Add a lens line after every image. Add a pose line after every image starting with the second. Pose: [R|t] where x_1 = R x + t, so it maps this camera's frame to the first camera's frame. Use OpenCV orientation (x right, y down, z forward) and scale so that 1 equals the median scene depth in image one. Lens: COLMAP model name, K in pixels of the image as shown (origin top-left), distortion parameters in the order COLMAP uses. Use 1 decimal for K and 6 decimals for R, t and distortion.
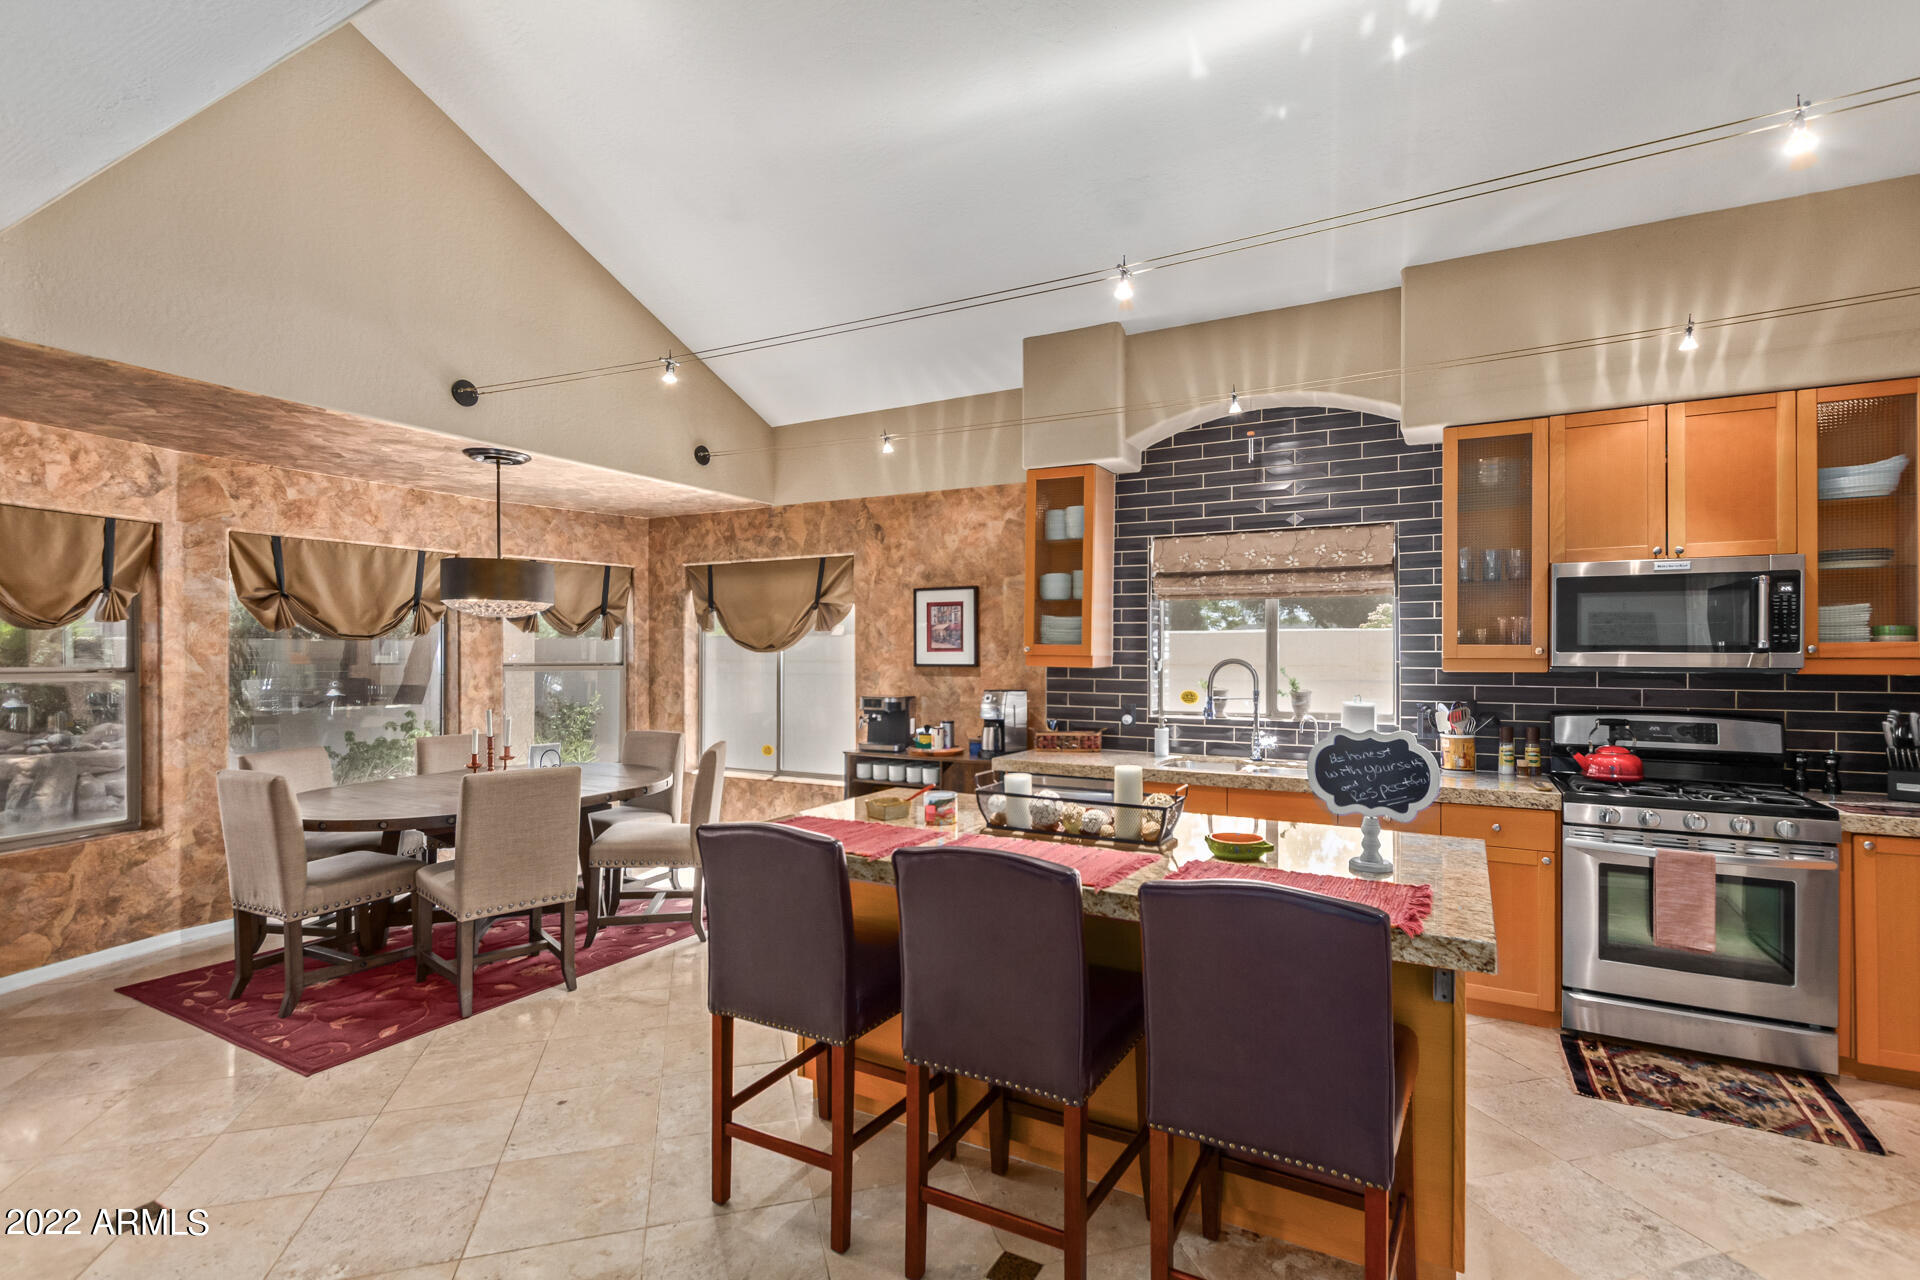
lens RADIAL K [[892.4, 0, 963.0], [0, 892.4, 654.8], [0, 0, 1]] dist [0.001759, -0.001338]
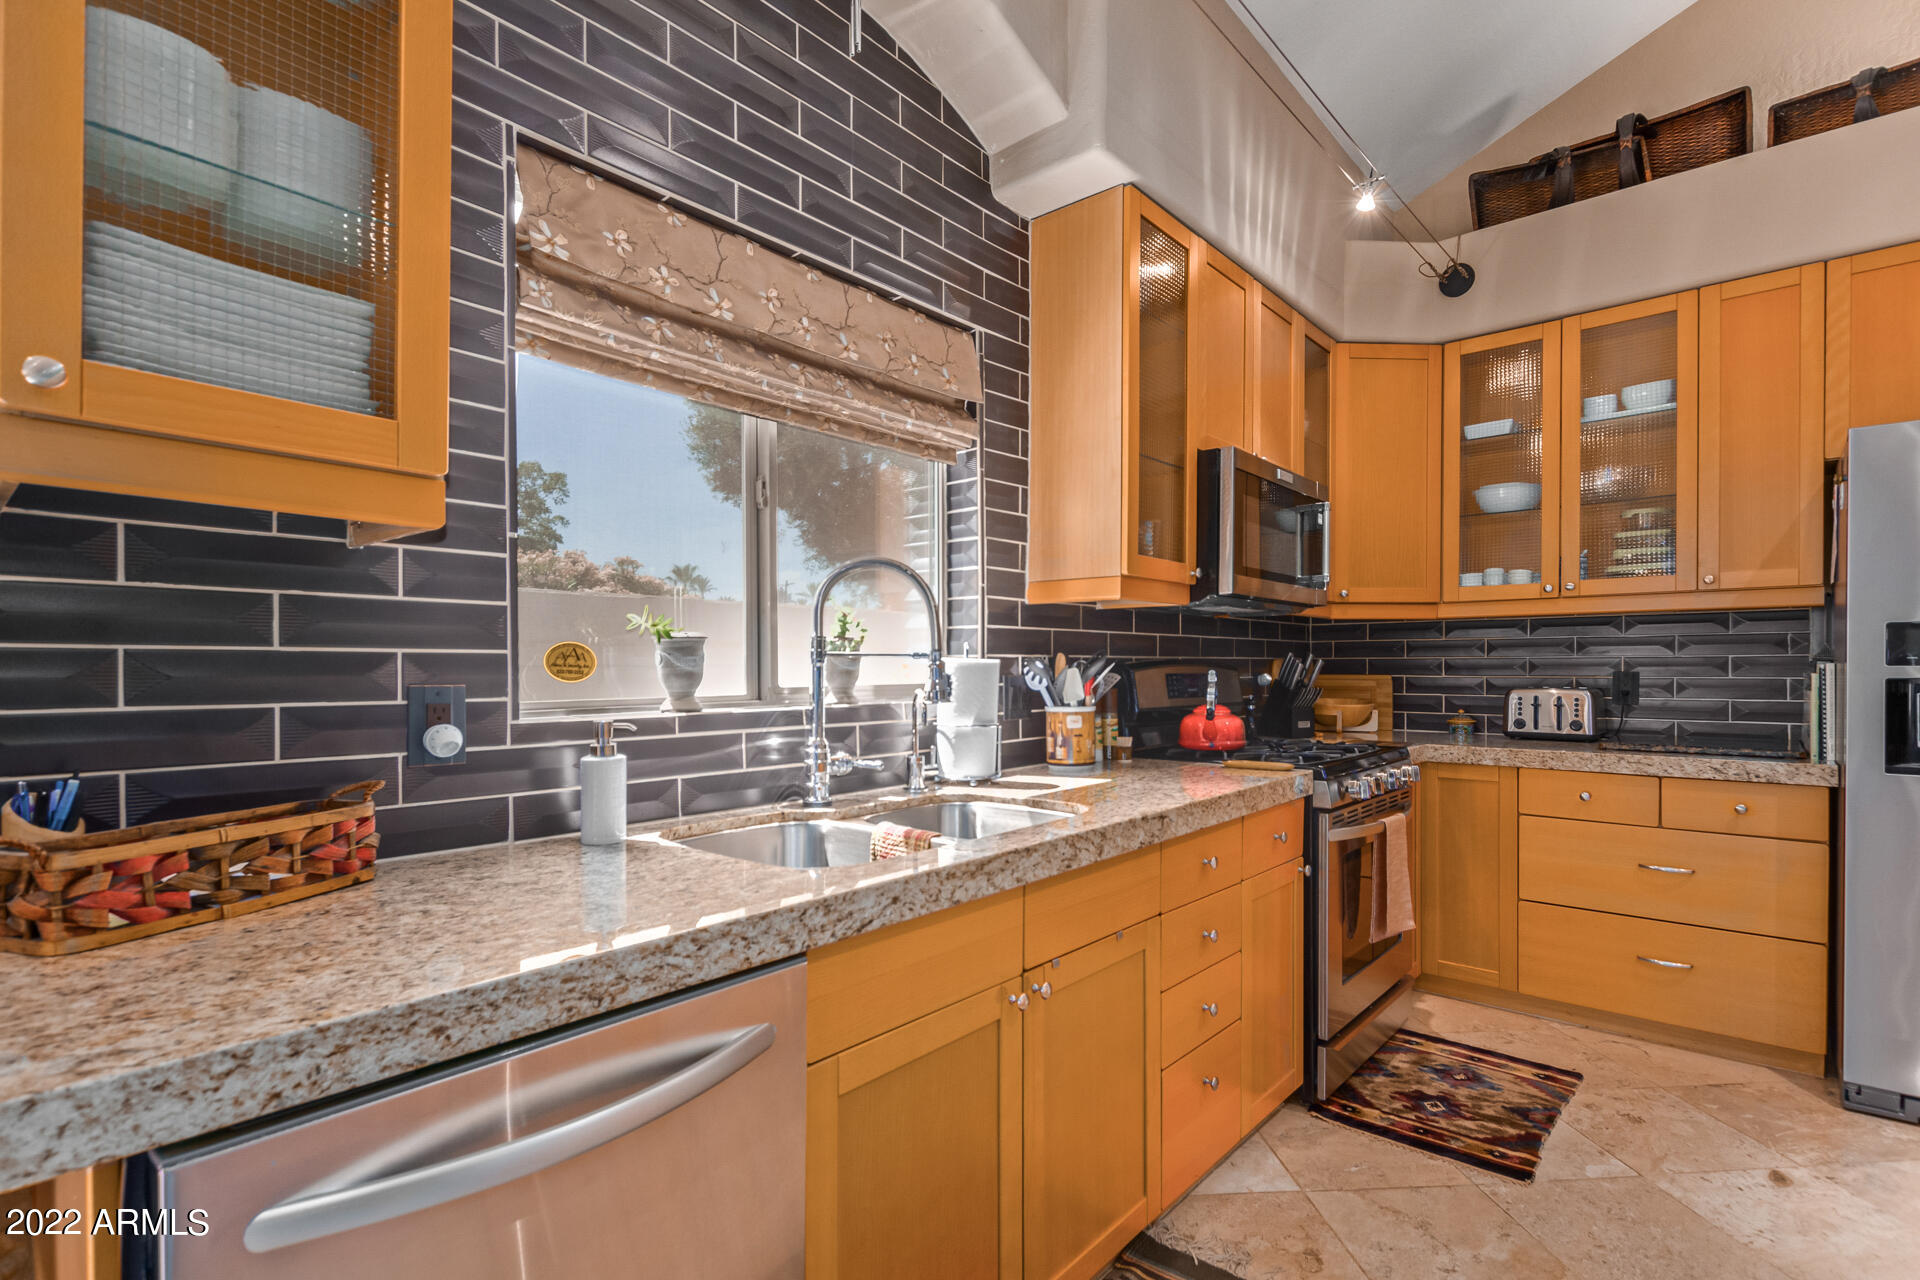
lens RADIAL K [[931.3, 0, 957.0], [0, 931.3, 666.5], [0, 0, 1]] dist [0.003022, 0.000468]
pose [[0.195472, -0.008895, 0.980669, -0.110114], [-0.001344, 0.999956, 0.009338, 0.069945], [-0.980708, -0.003144, 0.195451, 1.187535]]
